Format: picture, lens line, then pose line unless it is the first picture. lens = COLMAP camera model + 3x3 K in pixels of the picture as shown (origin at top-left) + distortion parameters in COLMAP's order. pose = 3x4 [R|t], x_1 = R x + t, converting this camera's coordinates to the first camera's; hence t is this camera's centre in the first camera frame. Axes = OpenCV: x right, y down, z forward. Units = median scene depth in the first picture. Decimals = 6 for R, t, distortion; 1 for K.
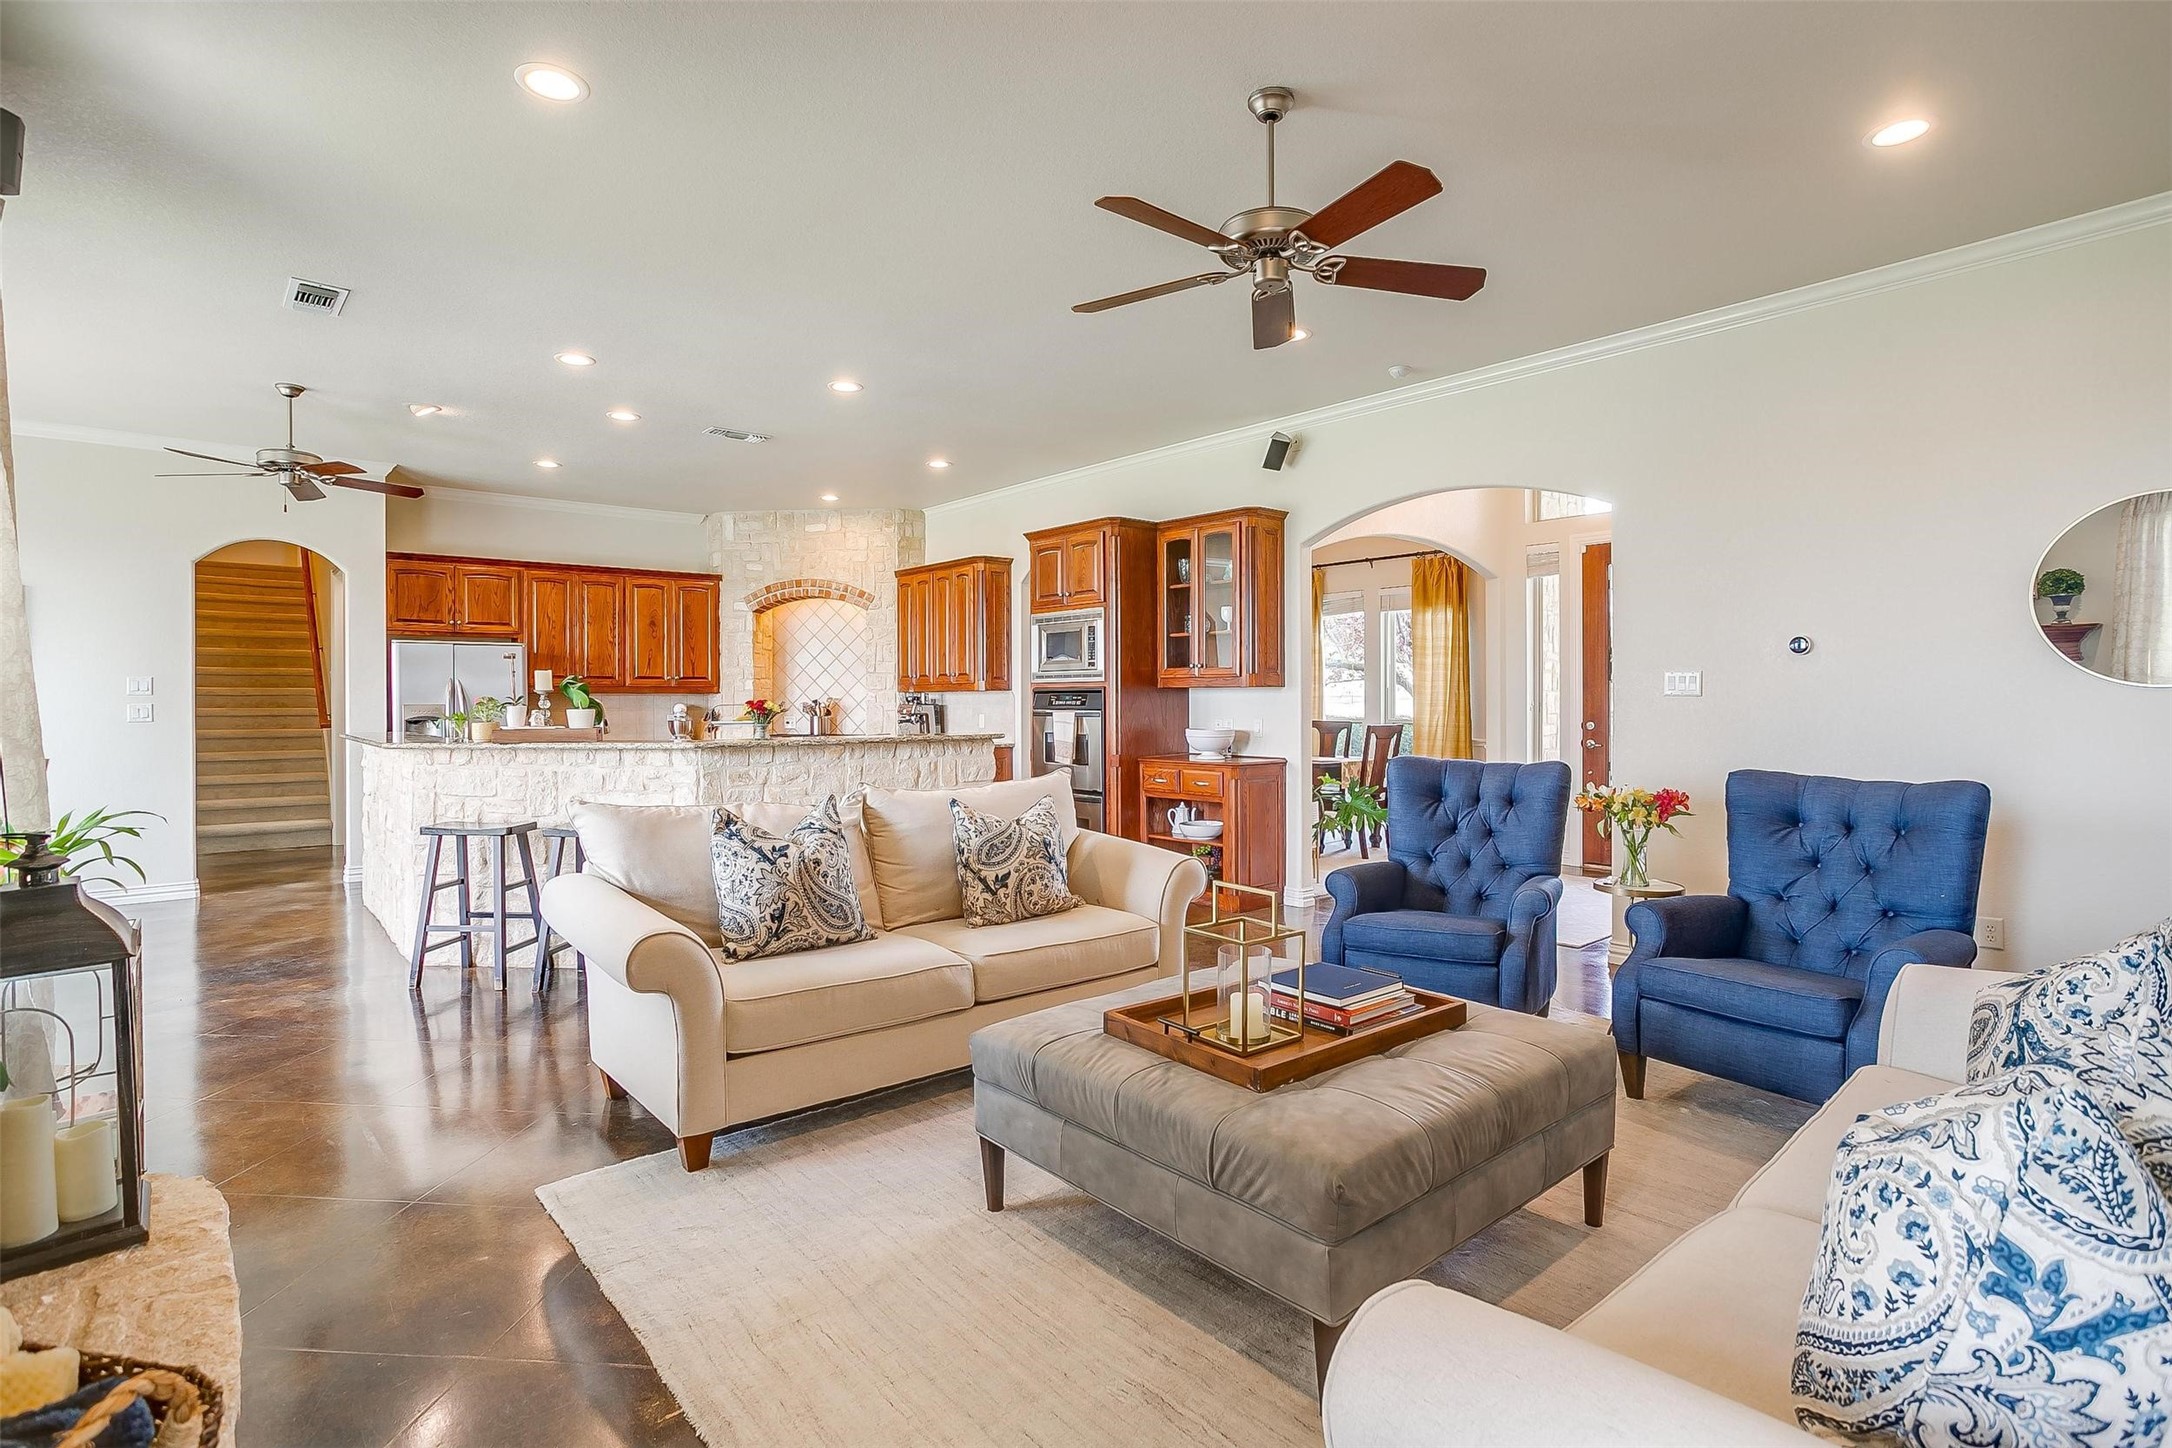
lens RADIAL K [[1069.4, 0, 1090.3], [0, 1069.4, 703.2], [0, 0, 1]] dist [-0.047486, 0.027909]
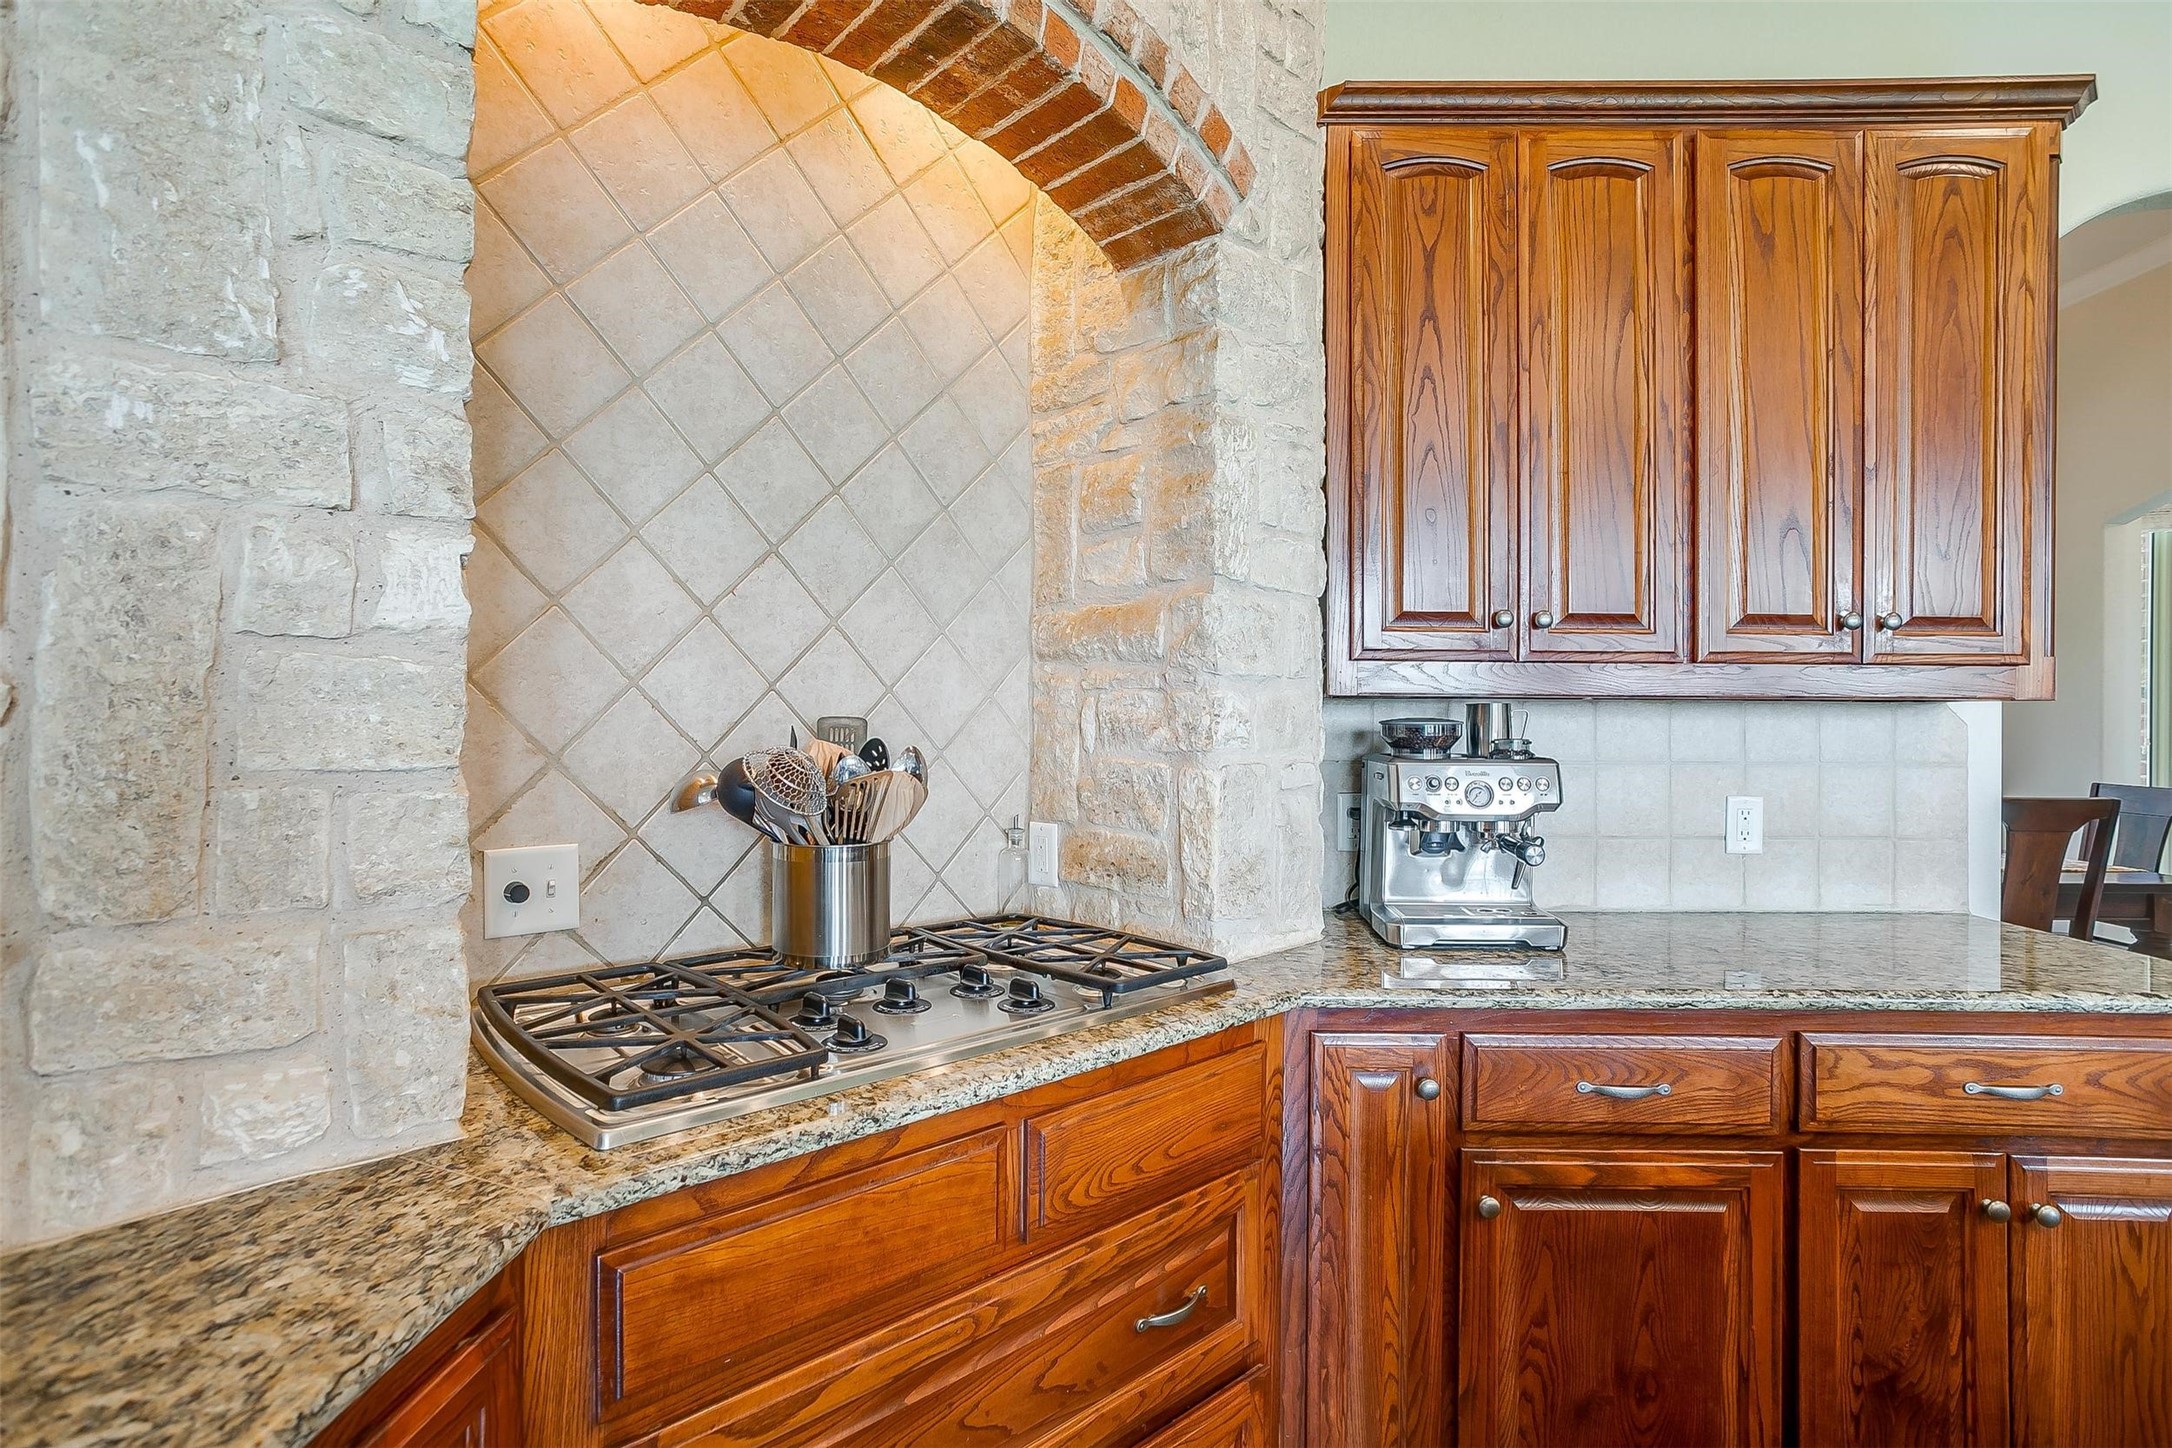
lens RADIAL K [[1061.5, 0, 1086.0], [0, 1061.5, 724.0], [0, 0, 1]] dist [-0.048426, 0.000566]
pose [[0.668746, 0.004569, 0.743477, -0.403183], [-0.008423, 0.999964, 0.001431, -0.005363], [-0.743443, -0.007219, 0.668760, 1.021225]]
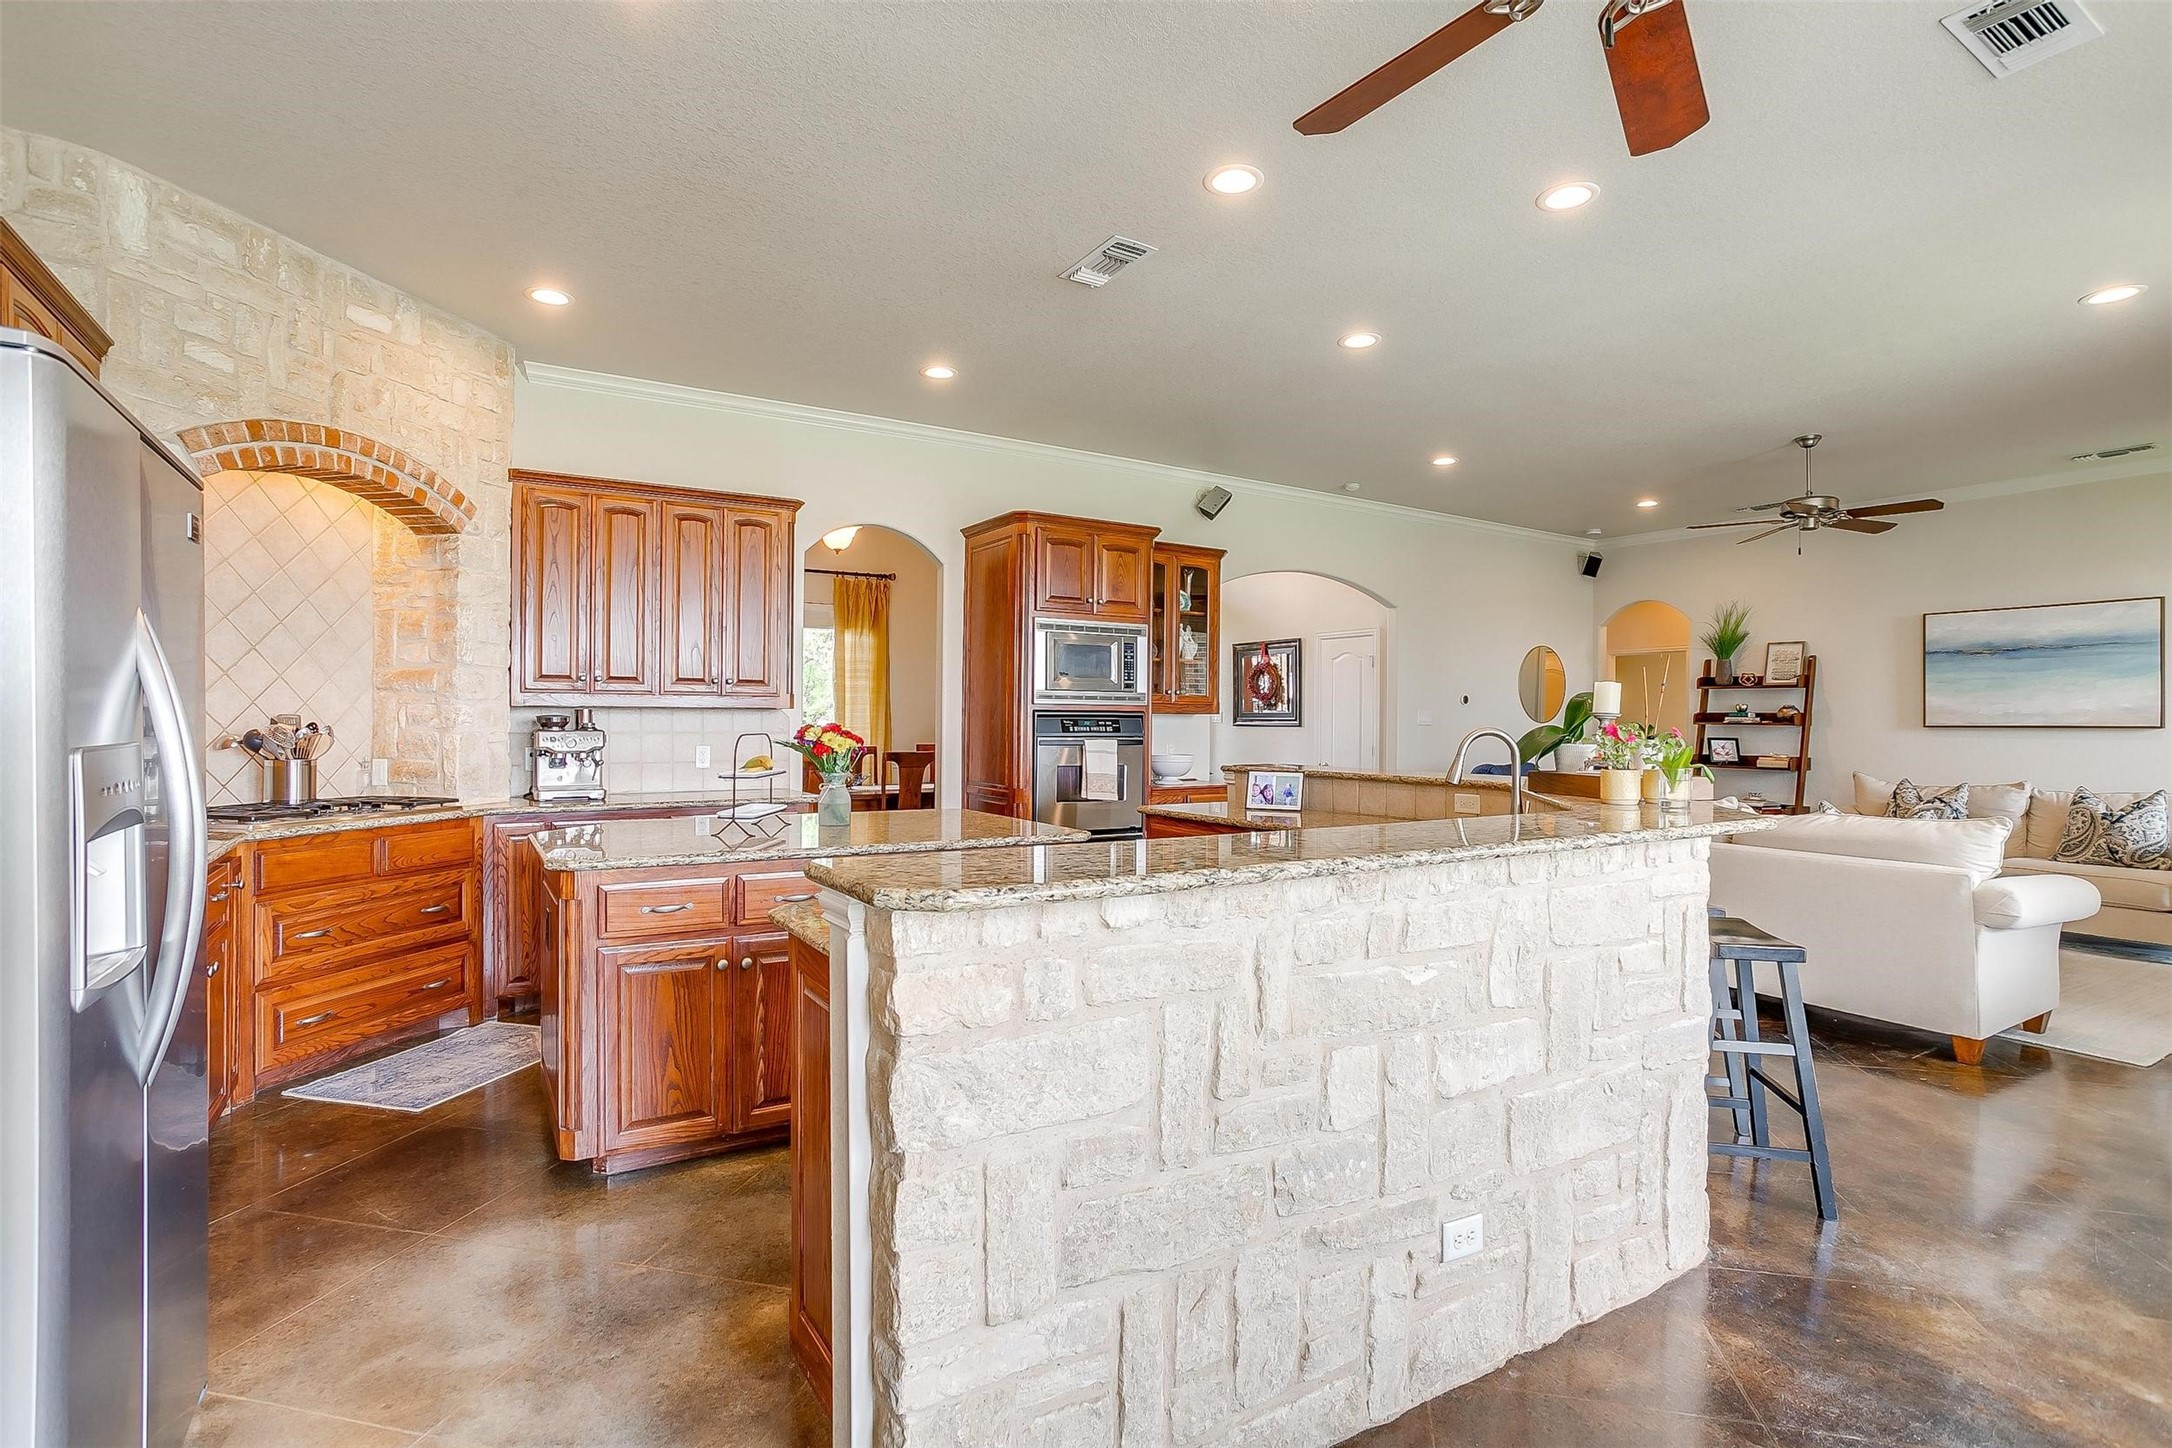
lens RADIAL K [[1048.1, 0, 1084.1], [0, 1048.1, 719.3], [0, 0, 1]] dist [-0.044511, 0.025316]
pose [[0.144376, 0.004497, 0.989513, -0.711487], [-0.004803, 0.999981, -0.003843, -0.003683], [-0.989511, -0.004198, 0.144395, 0.746729]]
